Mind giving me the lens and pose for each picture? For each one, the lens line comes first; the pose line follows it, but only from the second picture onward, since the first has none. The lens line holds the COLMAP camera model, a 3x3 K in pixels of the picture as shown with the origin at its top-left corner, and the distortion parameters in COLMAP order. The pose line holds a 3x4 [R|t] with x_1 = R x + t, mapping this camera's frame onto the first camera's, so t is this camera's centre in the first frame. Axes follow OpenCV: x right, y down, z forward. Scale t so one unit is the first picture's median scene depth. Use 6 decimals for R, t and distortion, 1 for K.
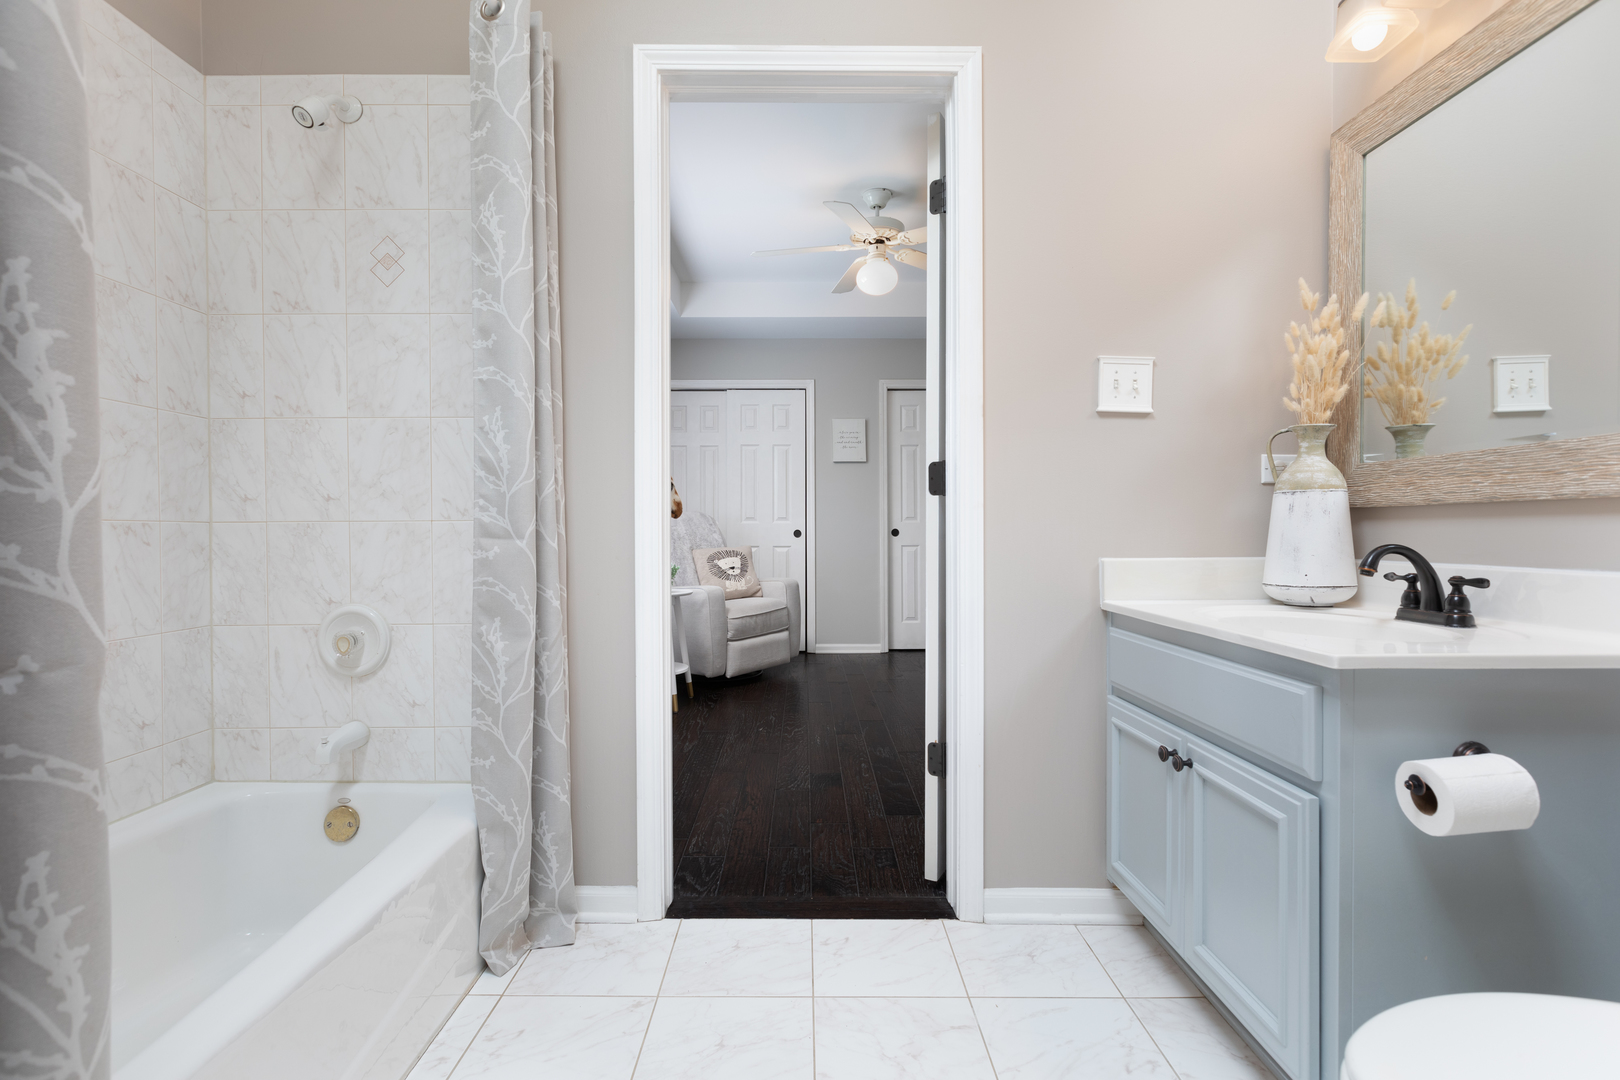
lens RADIAL K [[728.5, 0, 806.2], [0, 728.5, 541.2], [0, 0, 1]] dist [0.004516, -0.001403]
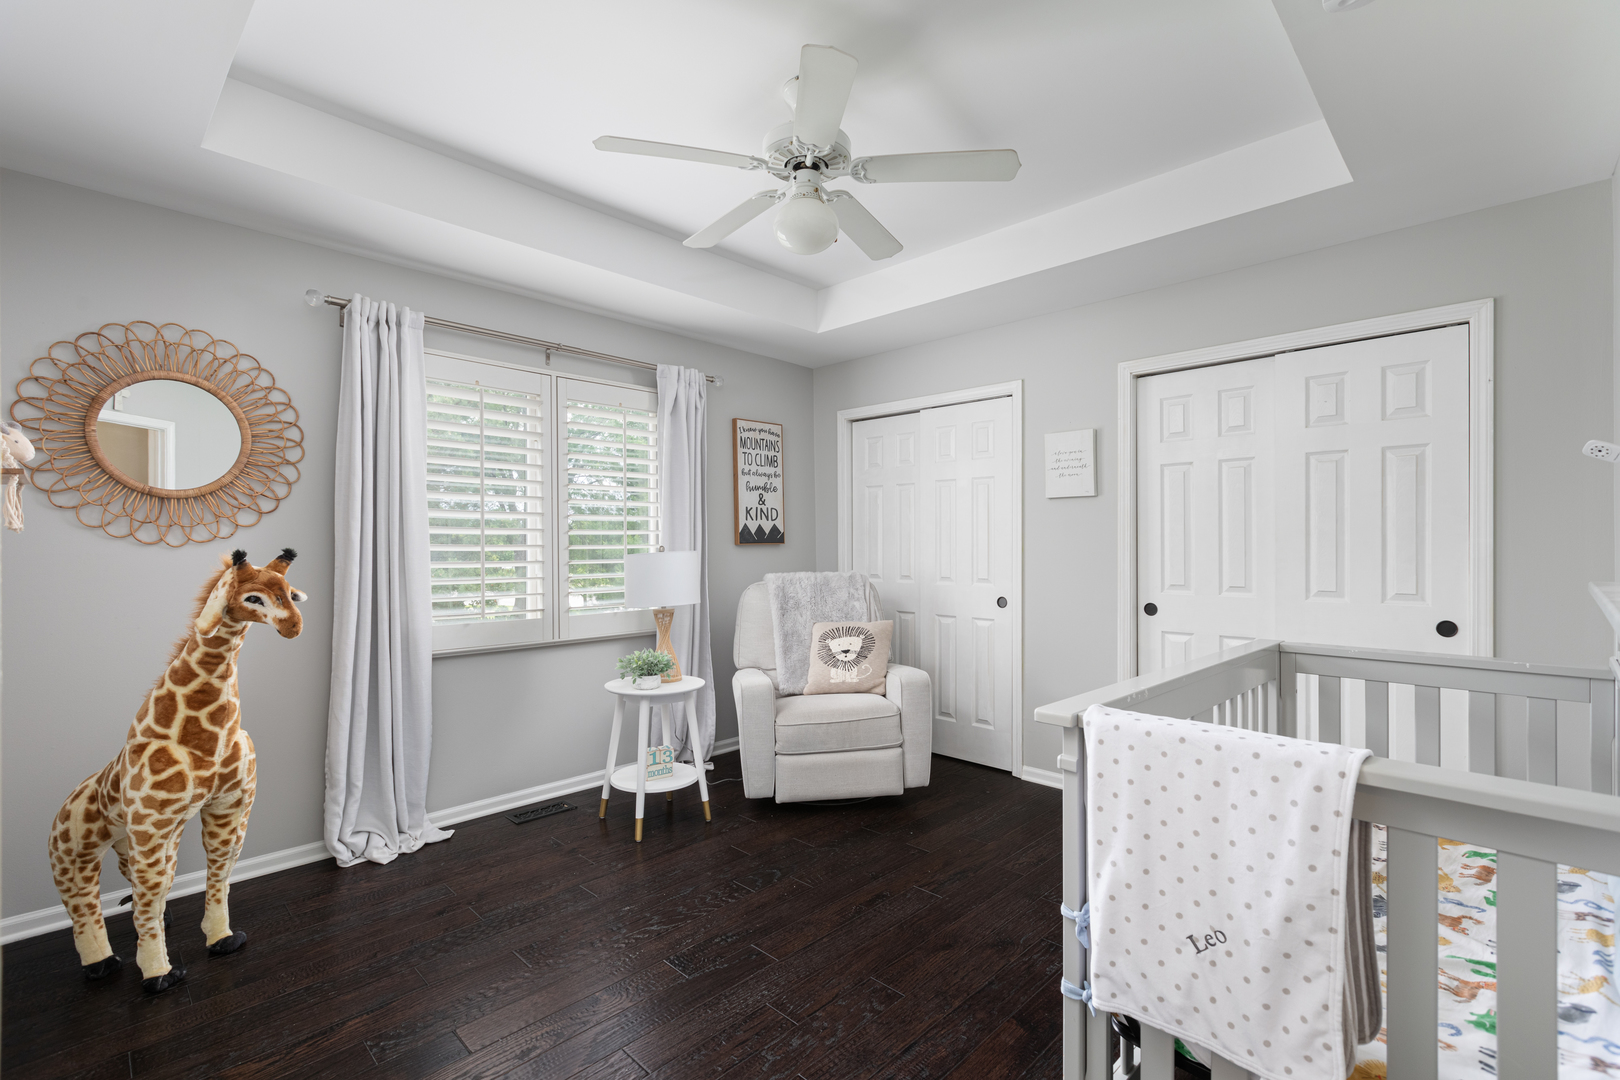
lens RADIAL K [[728.5, 0, 813.8], [0, 728.5, 539.7], [0, 0, 1]] dist [0.004516, -0.001403]
pose [[0.709626, 0.000189, -0.704579, 0.406501], [-0.008754, 0.999925, -0.008549, -0.072424], [0.704524, 0.012235, 0.709574, 0.430853]]
